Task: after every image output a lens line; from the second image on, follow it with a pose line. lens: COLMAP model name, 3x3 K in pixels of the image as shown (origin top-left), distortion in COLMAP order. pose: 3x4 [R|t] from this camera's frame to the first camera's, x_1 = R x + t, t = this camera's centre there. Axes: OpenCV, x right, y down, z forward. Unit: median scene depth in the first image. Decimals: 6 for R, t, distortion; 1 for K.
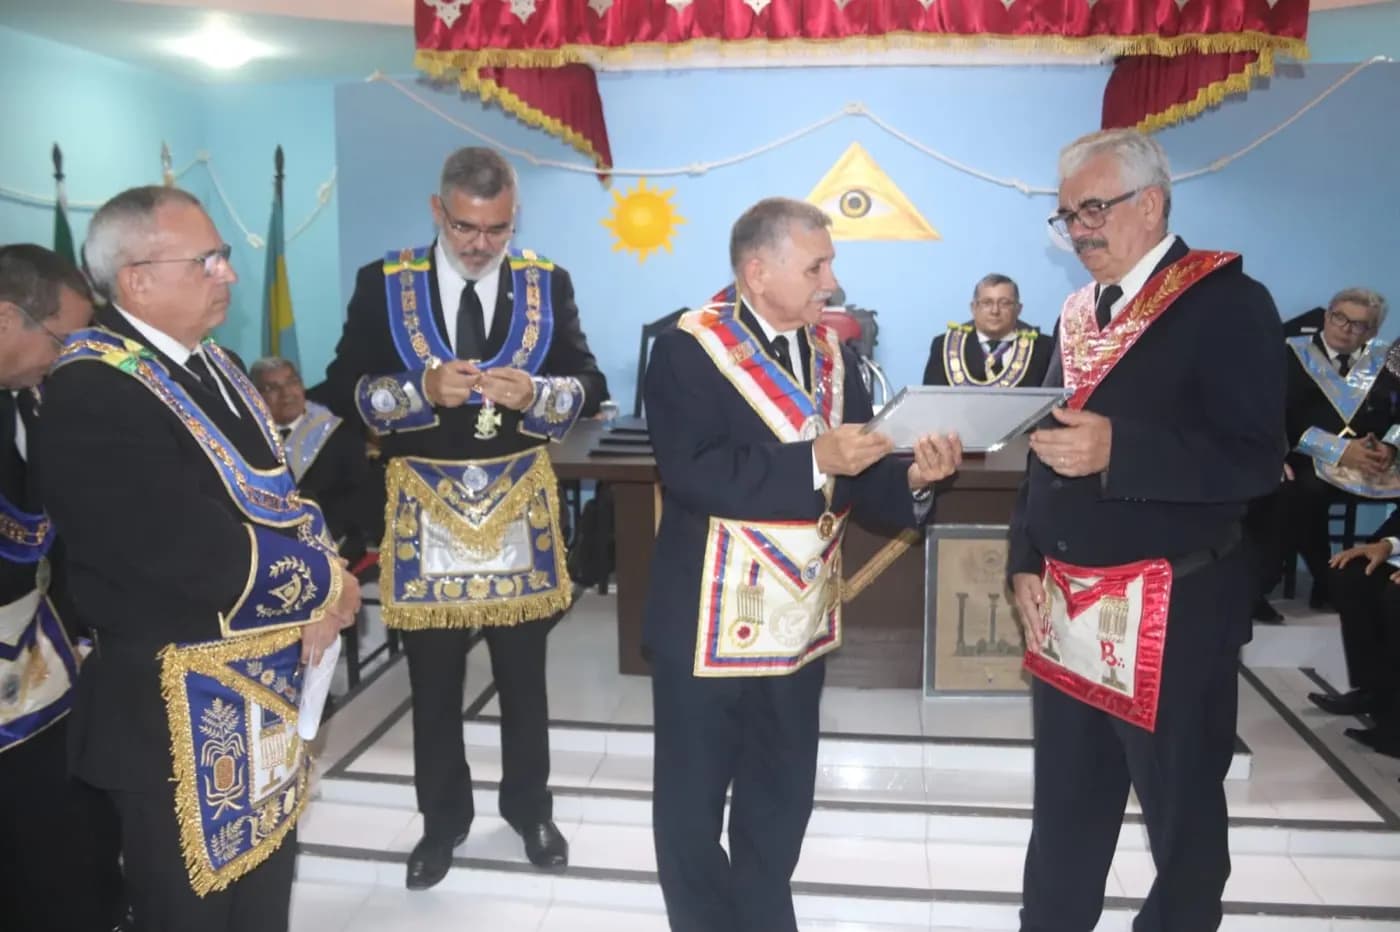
lens RADIAL K [[1107.2, 0, 698.6], [0, 1107.2, 458.6], [0, 0, 1]] dist [-0.111676, 0.064251]
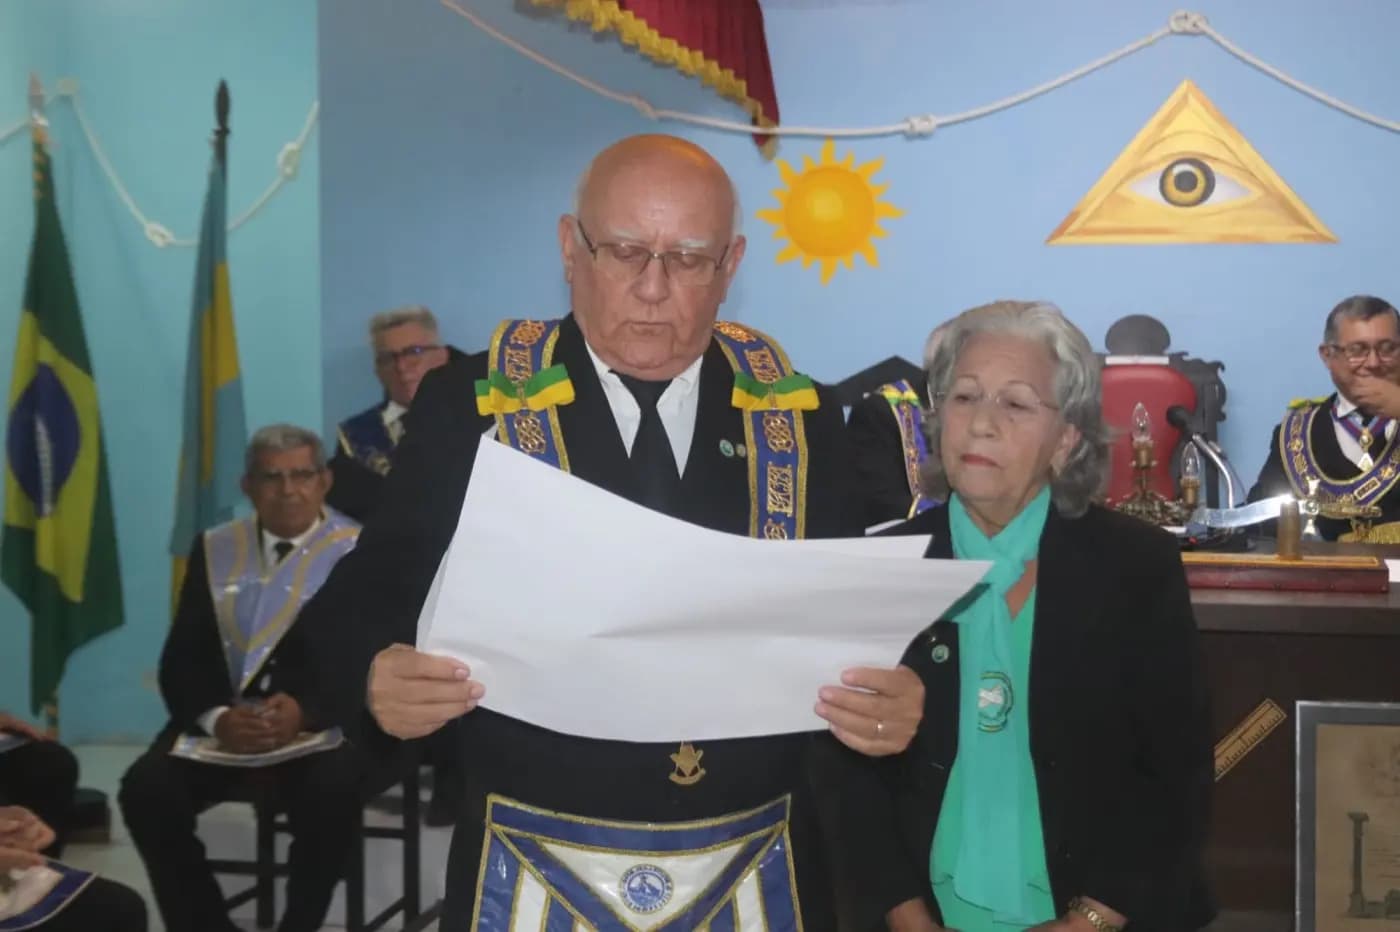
lens RADIAL K [[2141.4, 0, 754.4], [0, 2141.4, 460.3], [0, 0, 1]] dist [0.052690, 0.000000]
pose [[0.997867, 0.007736, -0.064823, -0.014378], [-0.013394, 0.996092, -0.087299, 0.022466], [0.063894, 0.087981, 0.994071, -0.158623]]
